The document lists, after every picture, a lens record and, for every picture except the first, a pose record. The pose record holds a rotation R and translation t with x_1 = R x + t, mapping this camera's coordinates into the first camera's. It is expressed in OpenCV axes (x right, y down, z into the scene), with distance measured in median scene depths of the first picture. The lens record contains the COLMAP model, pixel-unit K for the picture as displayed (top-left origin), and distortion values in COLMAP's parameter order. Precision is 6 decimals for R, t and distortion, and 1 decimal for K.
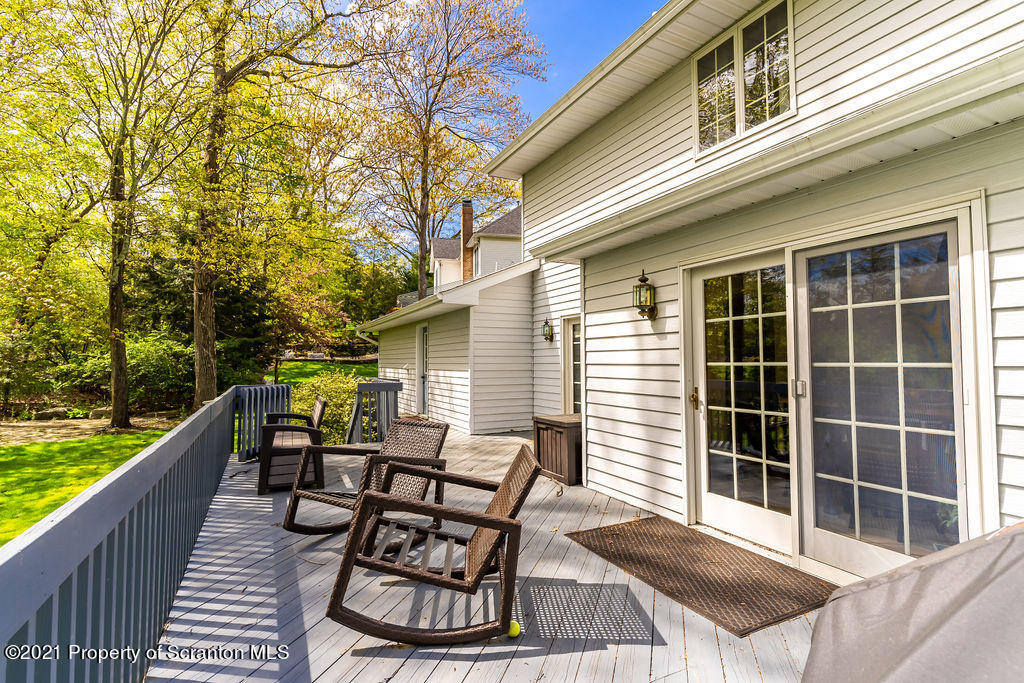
lens RADIAL K [[492.1, 0, 504.3], [0, 492.1, 343.8], [0, 0, 1]] dist [0.004616, -0.000448]
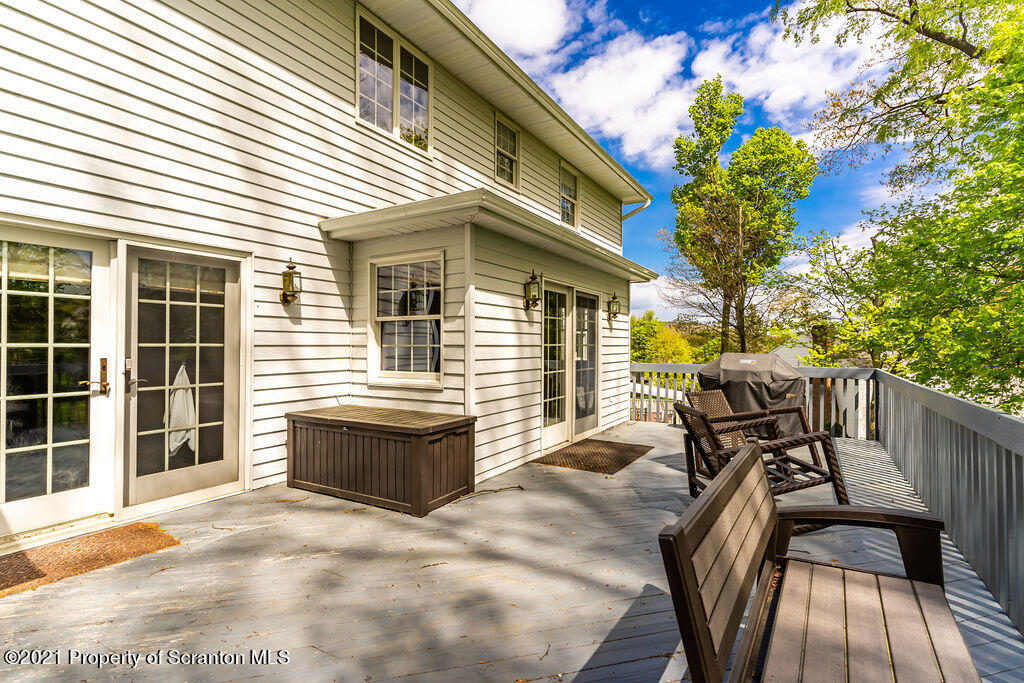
lens RADIAL K [[492.1, 0, 507.1], [0, 492.1, 339.6], [0, 0, 1]] dist [0.004616, -0.000448]
pose [[-0.534110, 0.004750, 0.845401, -0.688831], [-0.035890, 0.998955, -0.028287, 0.059838], [-0.844653, -0.045450, -0.533382, 1.603577]]
